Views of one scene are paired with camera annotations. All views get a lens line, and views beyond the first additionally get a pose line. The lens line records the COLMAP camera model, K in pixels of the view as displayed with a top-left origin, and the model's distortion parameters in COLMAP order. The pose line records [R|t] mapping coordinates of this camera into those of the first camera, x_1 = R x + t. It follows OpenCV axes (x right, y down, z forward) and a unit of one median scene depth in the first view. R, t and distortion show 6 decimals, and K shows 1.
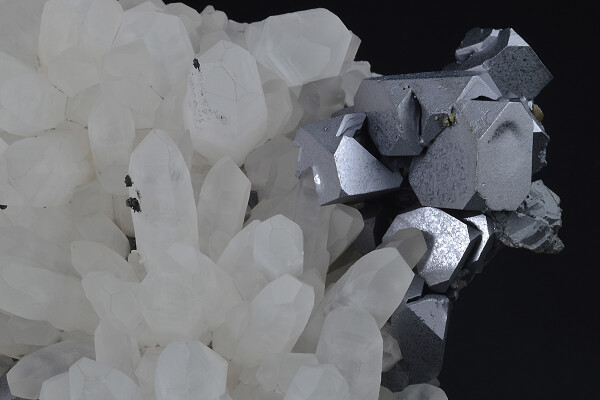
lens RADIAL K [[1779.6, 0, 300.3], [0, 1779.6, 199.7], [0, 0, 1]] dist [-0.099764, 0.000000]
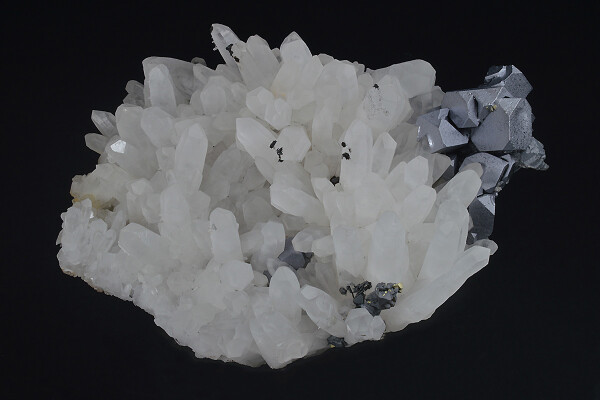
lens RADIAL K [[1779.6, 0, 299.6], [0, 1779.6, 199.6], [0, 0, 1]] dist [-0.099764, 0.000000]
pose [[0.990437, -0.052526, 0.127577, -0.407374], [0.059178, 0.997048, -0.048920, 0.148878], [-0.124631, 0.056002, 0.990621, -1.023015]]
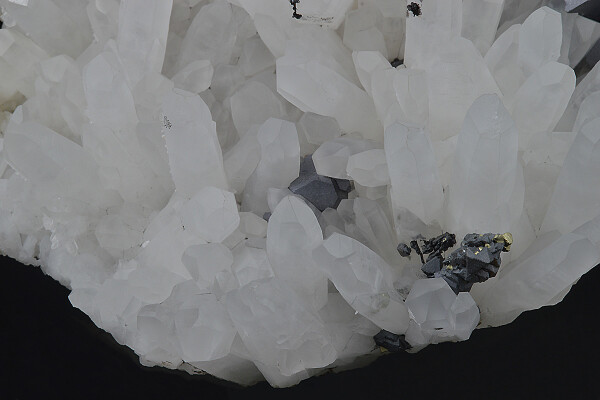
lens RADIAL K [[1779.6, 0, 299.7], [0, 1779.6, 200.7], [0, 0, 1]] dist [-0.099764, 0.000000]
pose [[0.997865, -0.030960, 0.057509, -0.234296], [0.036289, 0.994904, -0.094071, 0.228975], [-0.054303, 0.095957, 0.993903, -0.129064]]
